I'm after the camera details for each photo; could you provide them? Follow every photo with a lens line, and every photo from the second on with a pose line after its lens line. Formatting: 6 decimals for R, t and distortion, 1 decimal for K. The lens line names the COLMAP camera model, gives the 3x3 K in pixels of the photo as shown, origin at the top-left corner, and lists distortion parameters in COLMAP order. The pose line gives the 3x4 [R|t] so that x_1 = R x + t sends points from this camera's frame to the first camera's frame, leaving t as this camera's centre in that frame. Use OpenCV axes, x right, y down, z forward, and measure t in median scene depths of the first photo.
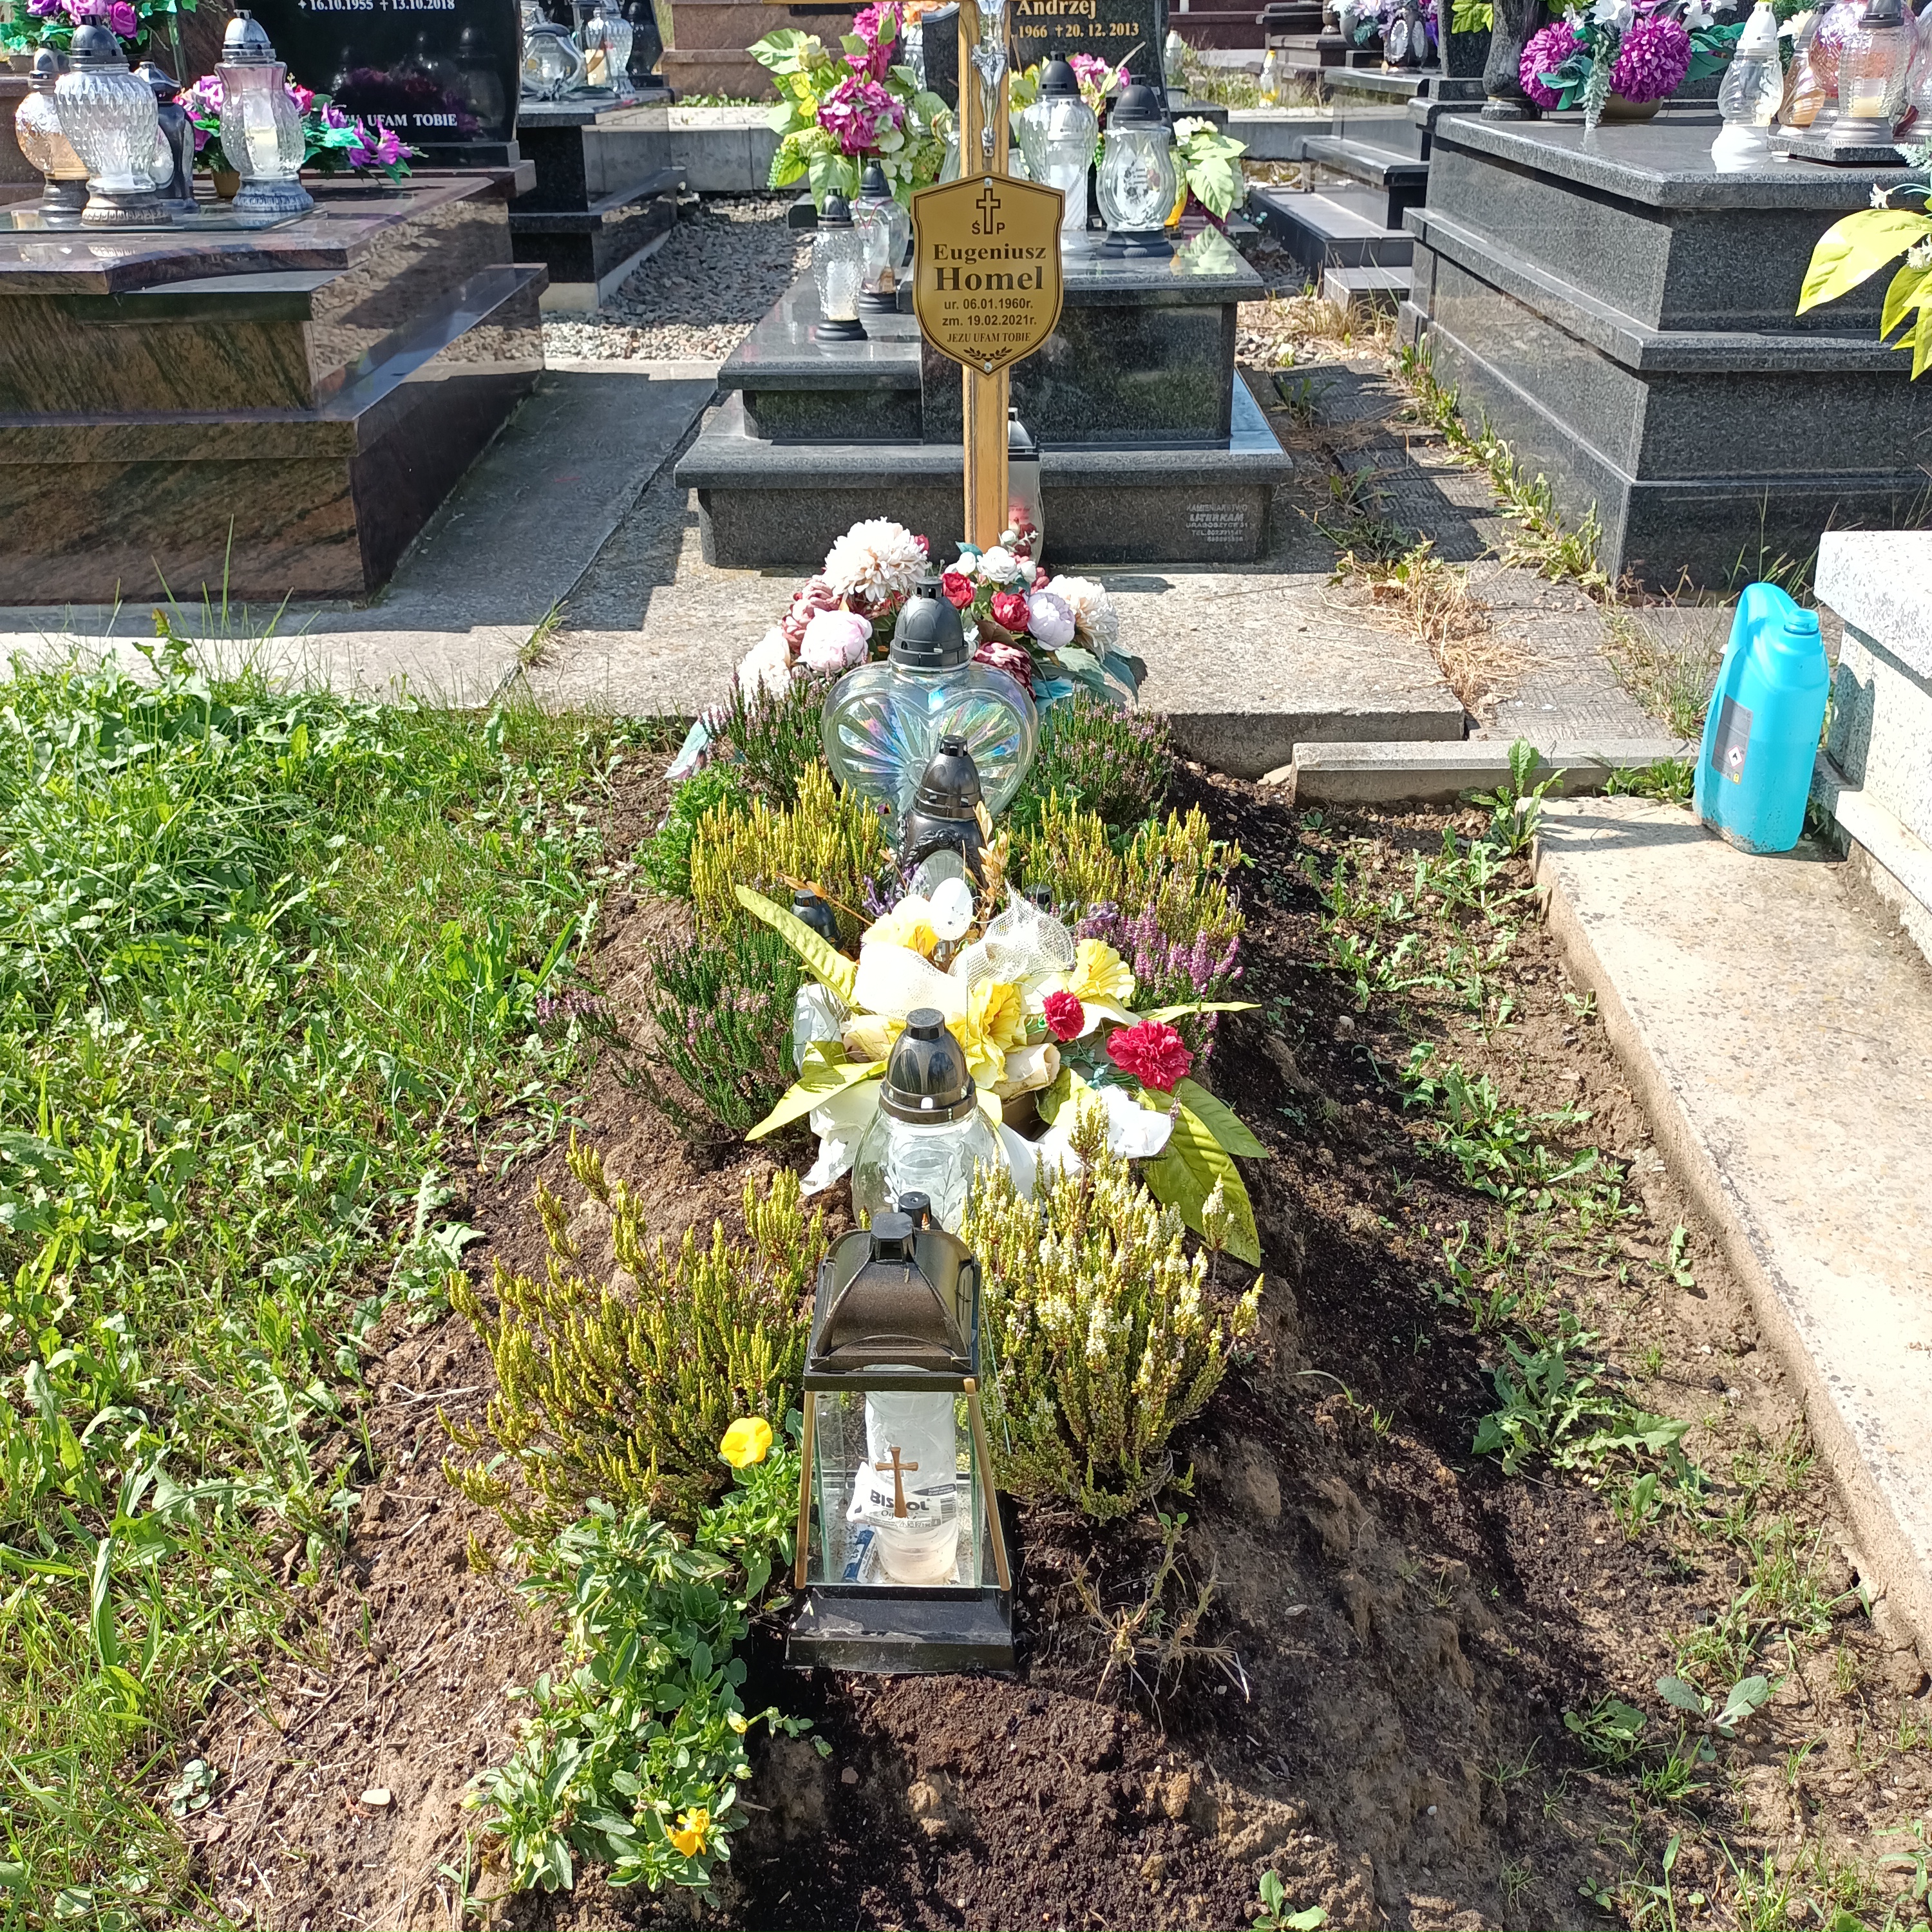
lens RADIAL K [[1933.9, 0, 966.0], [0, 1933.9, 966.0], [0, 0, 1]] dist [0.127951, -0.253607]
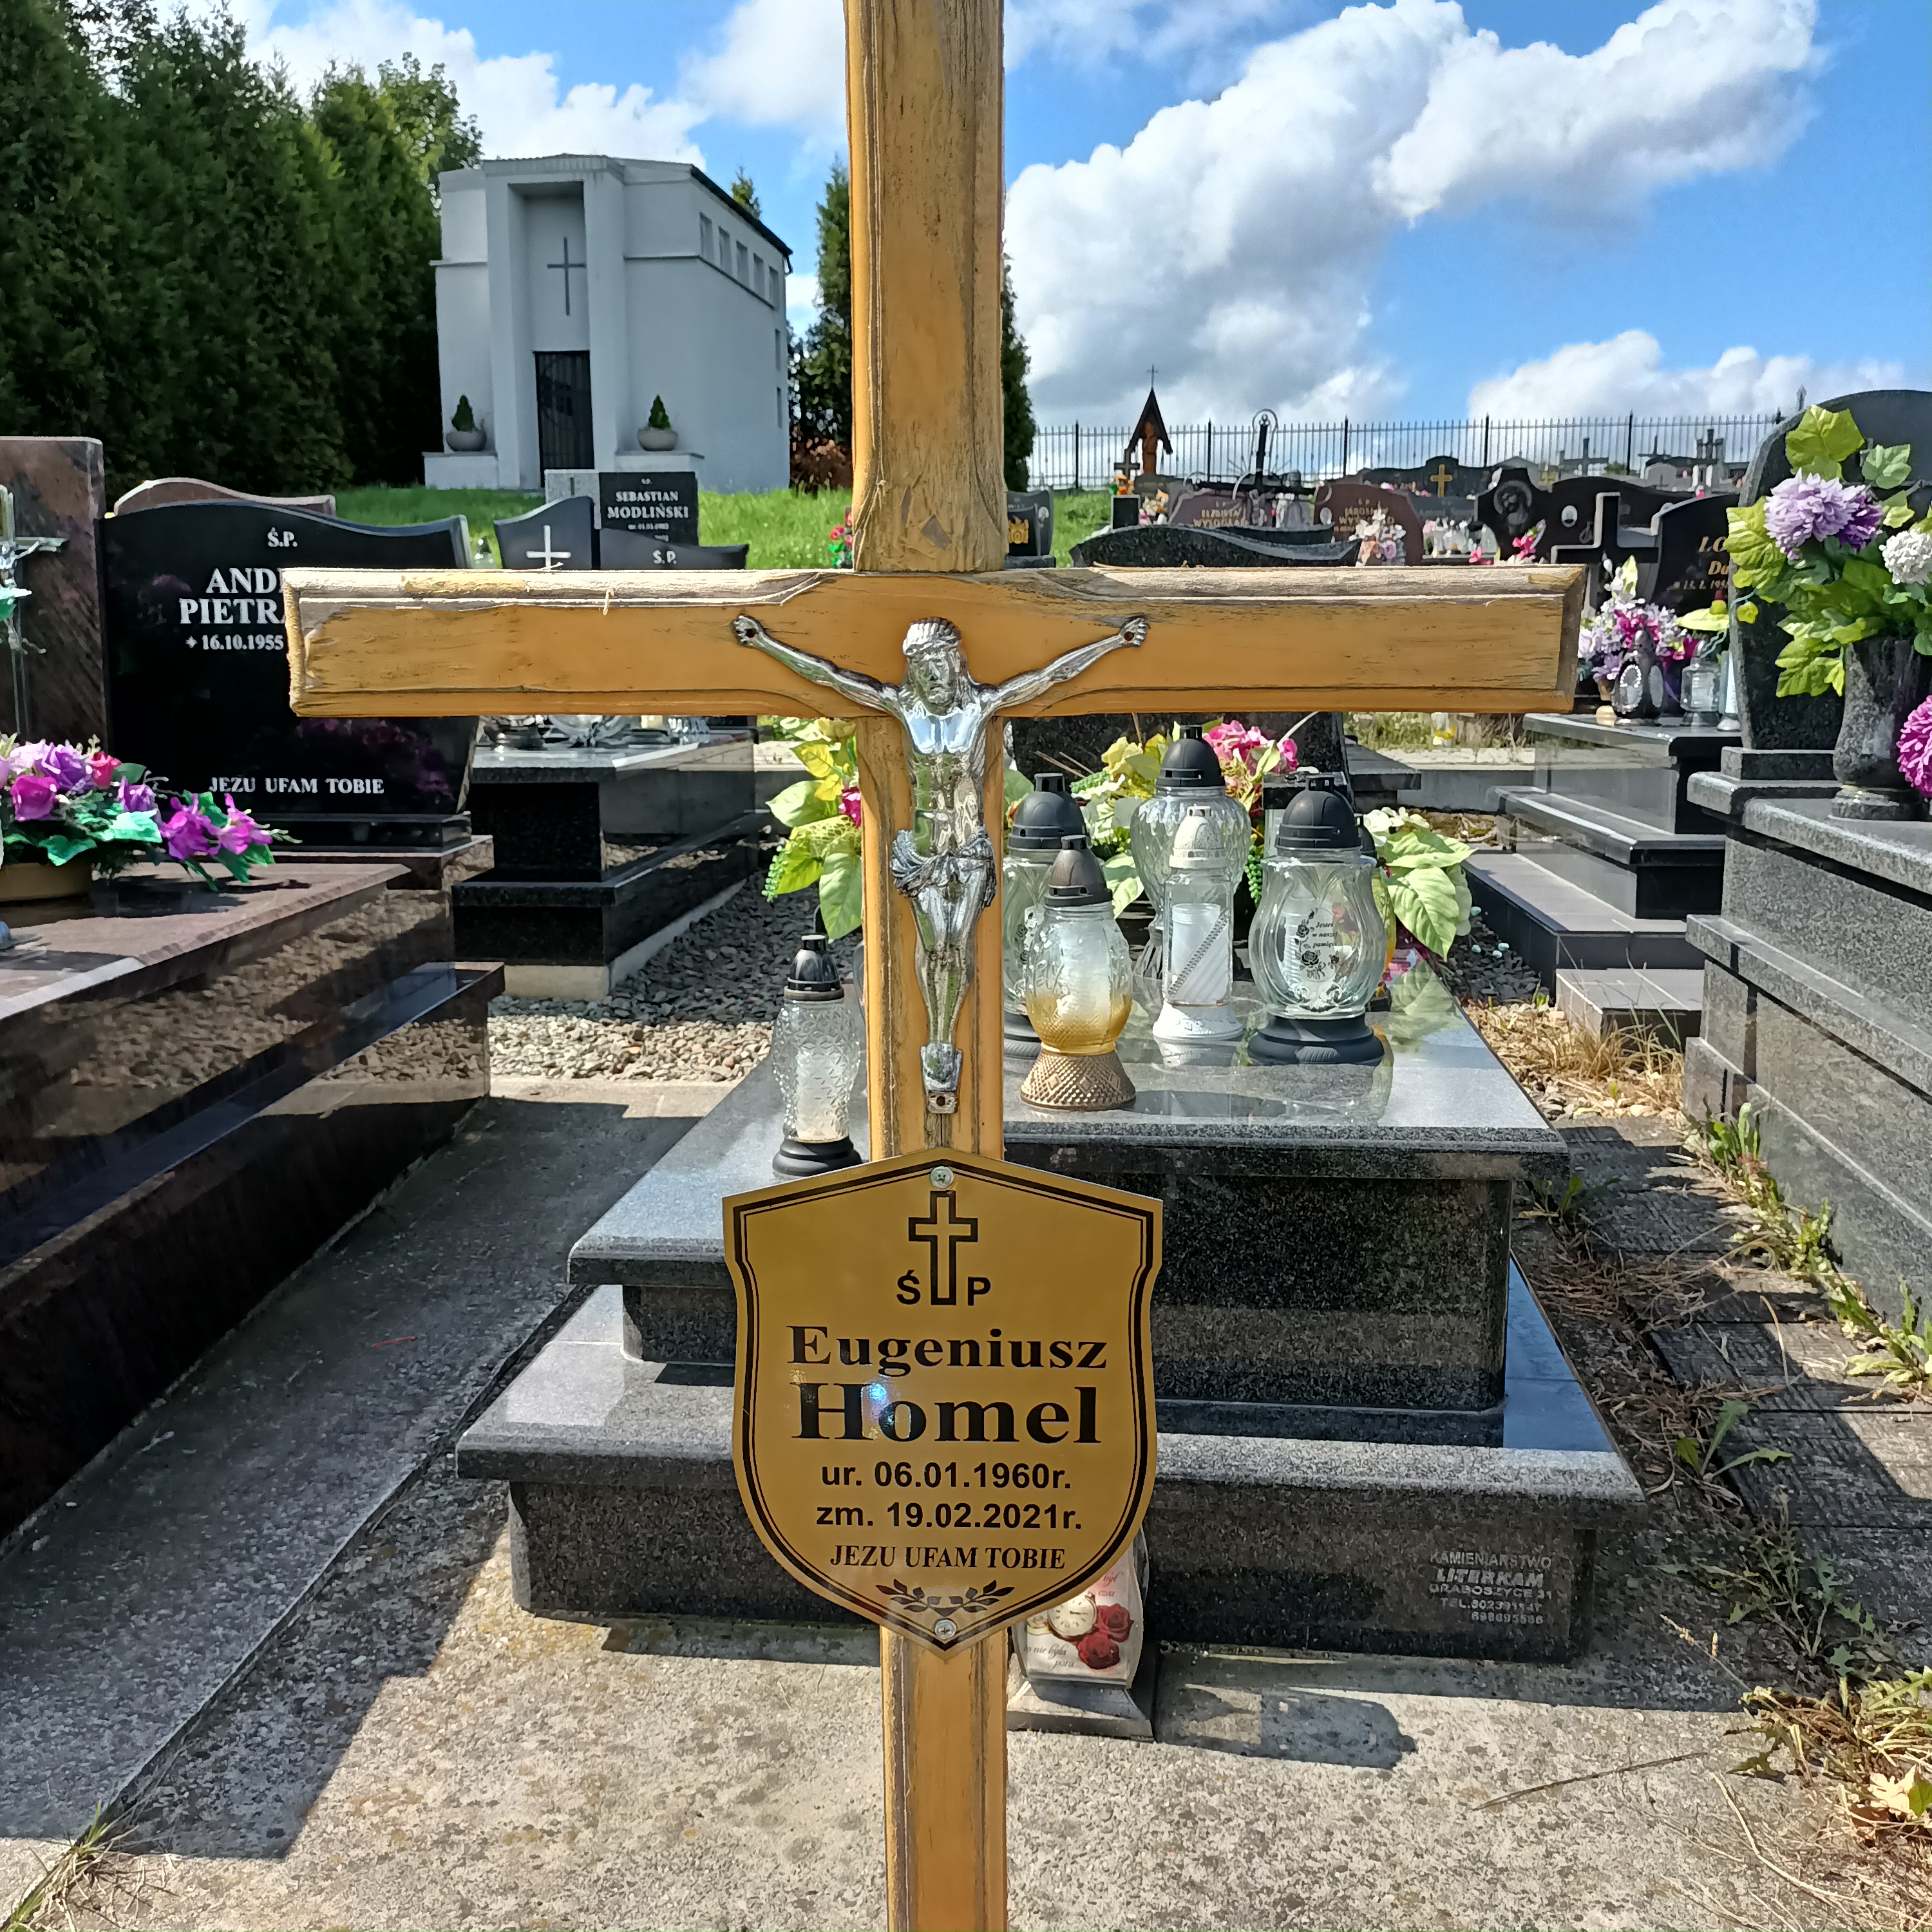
lens RADIAL K [[1933.9, 0, 966.0], [0, 1933.9, 966.0], [0, 0, 1]] dist [0.127951, -0.253607]
pose [[0.996546, 0.021857, -0.080118, 0.022989], [-0.043429, 0.959470, -0.278444, -0.181745], [0.070785, 0.280961, 0.957105, 0.351421]]
